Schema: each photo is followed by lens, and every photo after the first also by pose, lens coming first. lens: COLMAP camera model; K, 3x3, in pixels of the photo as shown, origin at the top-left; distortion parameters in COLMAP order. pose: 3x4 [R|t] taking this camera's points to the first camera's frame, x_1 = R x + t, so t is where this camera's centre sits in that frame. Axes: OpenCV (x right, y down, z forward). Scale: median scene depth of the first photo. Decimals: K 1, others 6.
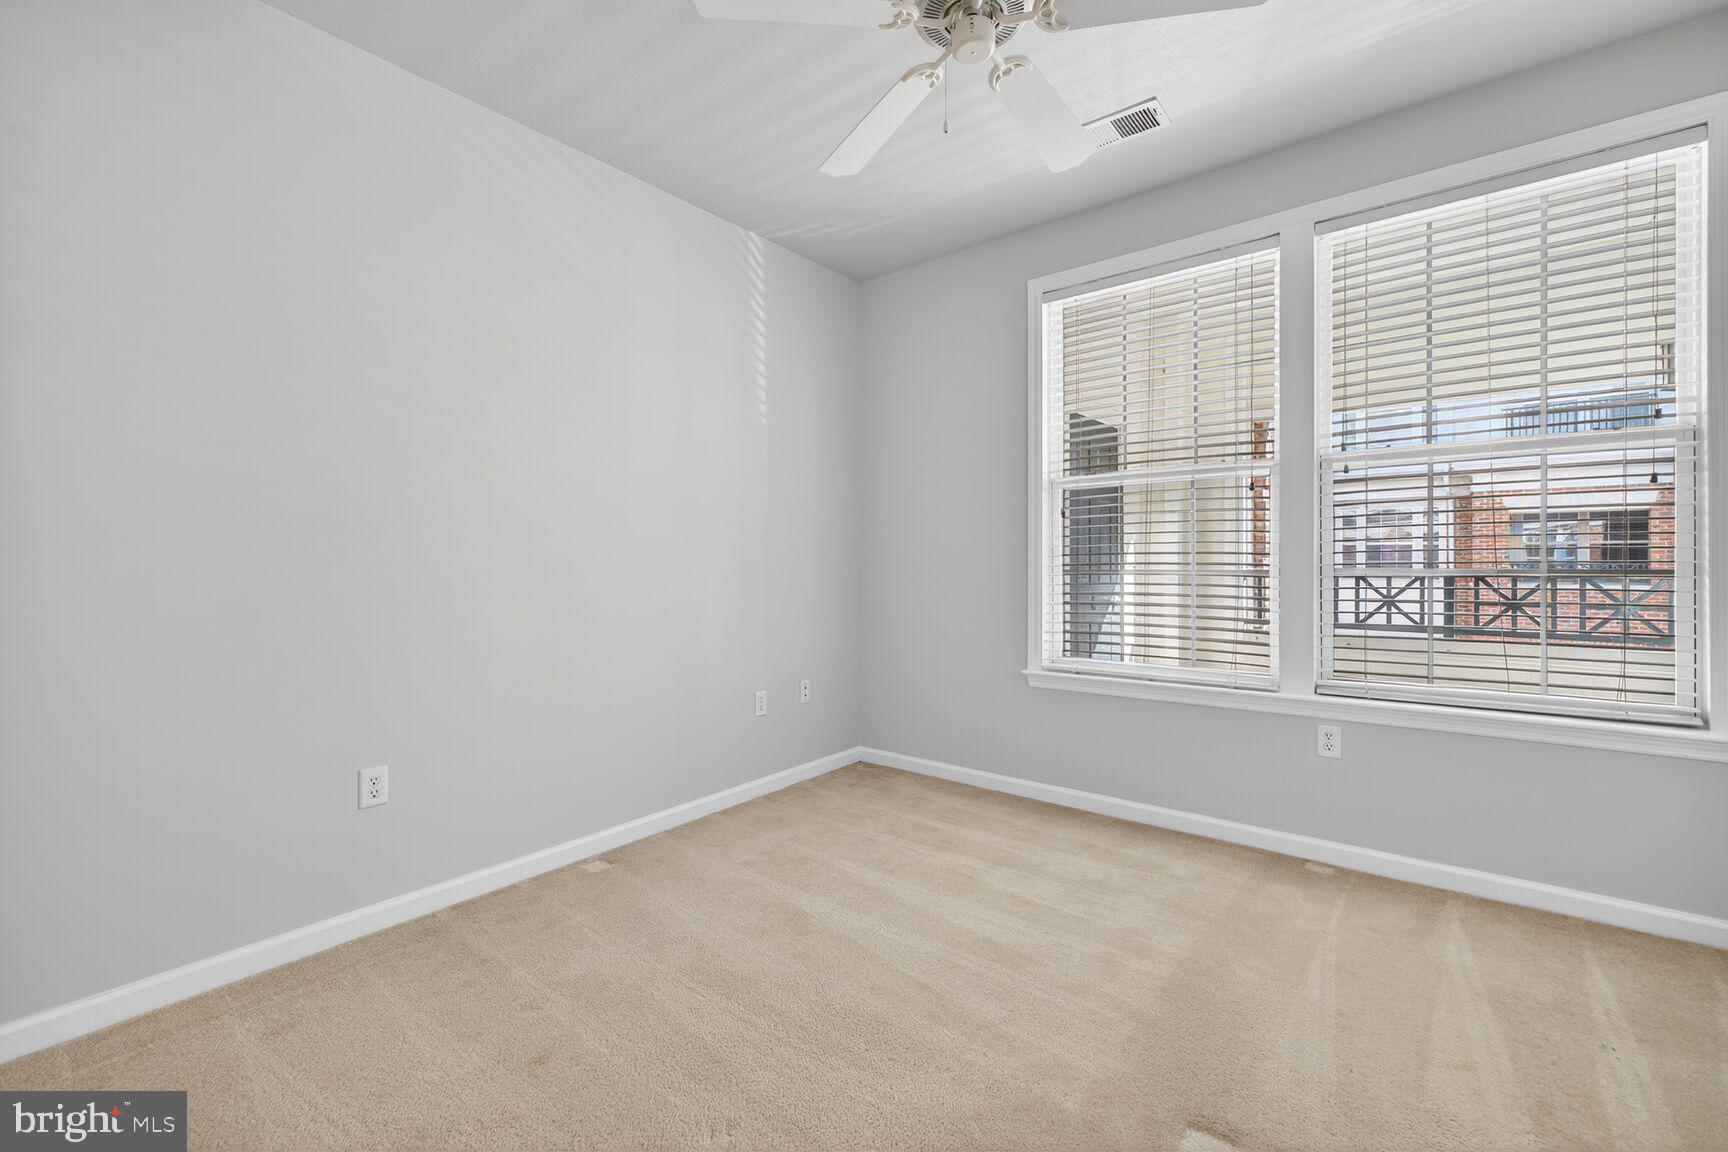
lens RADIAL K [[760.0, 0, 863.6], [0, 760.0, 567.6], [0, 0, 1]] dist [0.021850, -0.000048]
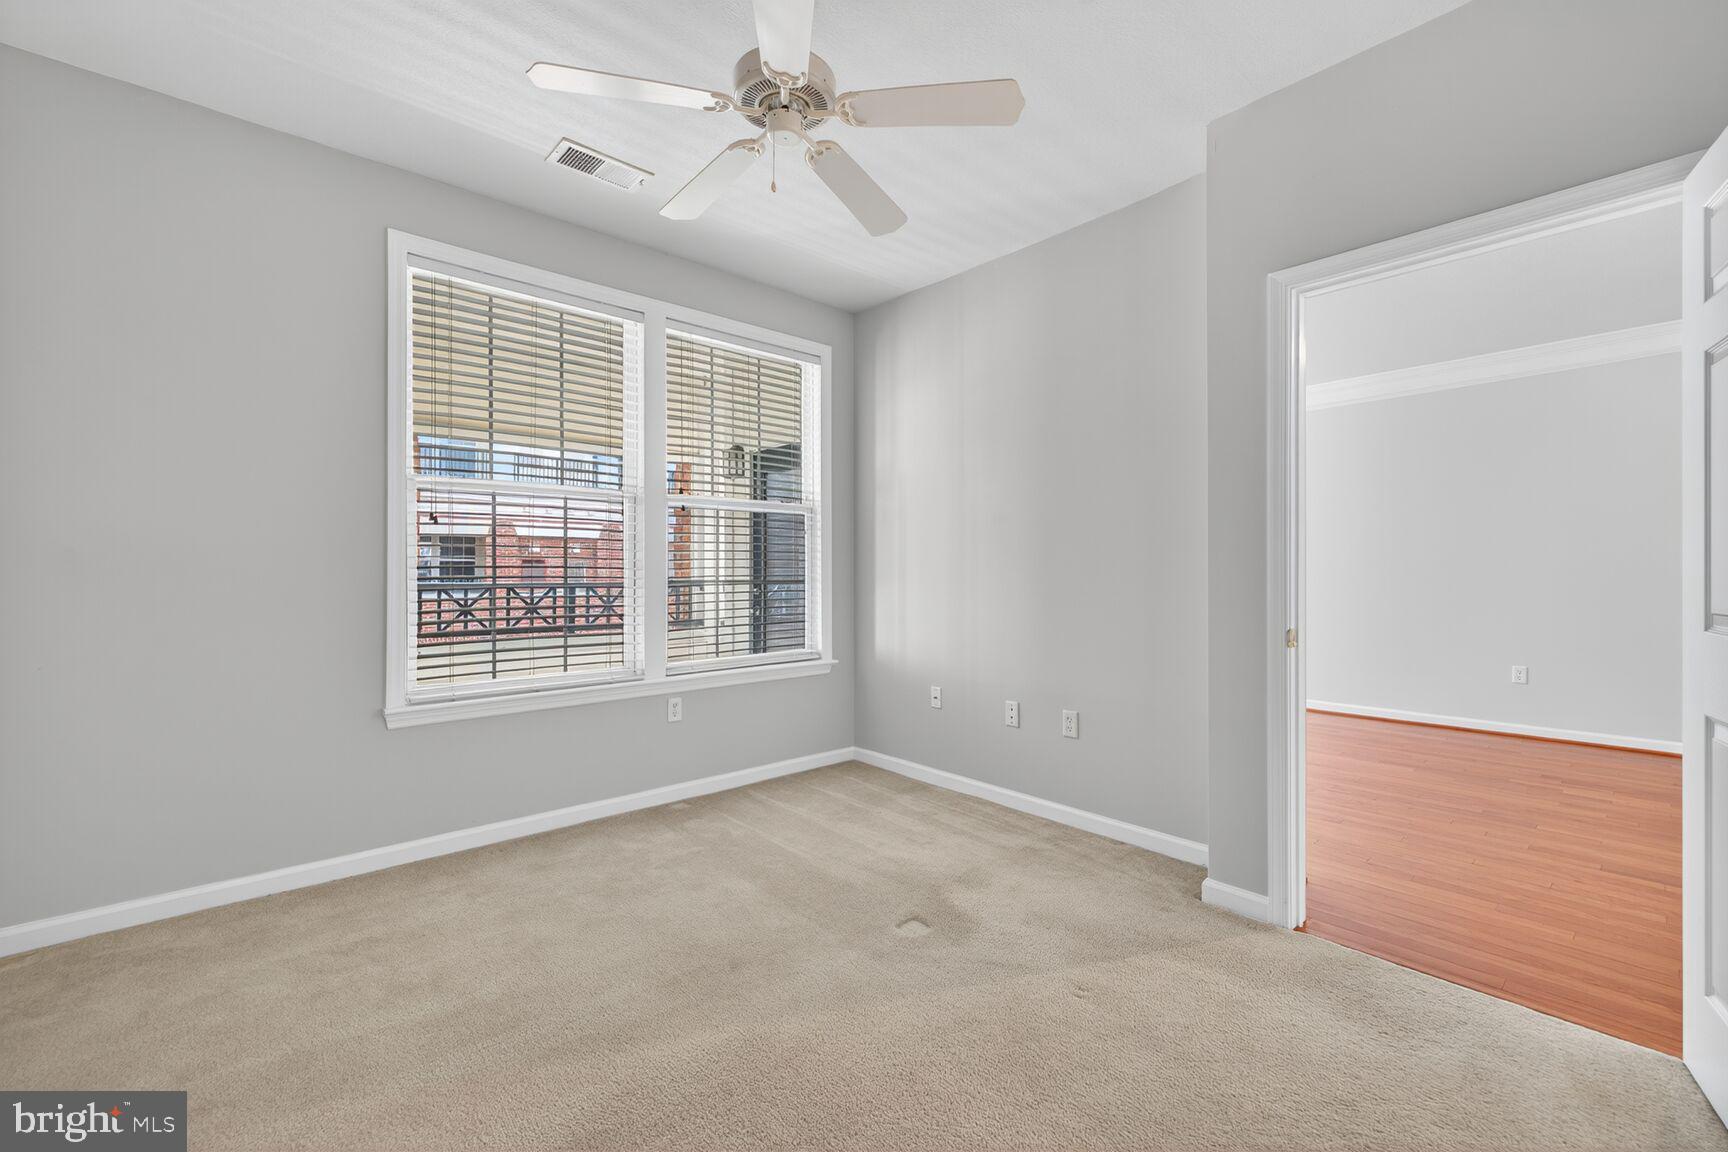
lens RADIAL K [[731.2, 0, 864.0], [0, 731.2, 576.0], [0, 0, 1]] dist [-0.000691, 0.000155]
pose [[0.142878, 0.001386, 0.989739, -0.389849], [0.009093, 0.999955, -0.002713, 0.000278], [-0.989699, 0.009388, 0.142859, 0.314969]]
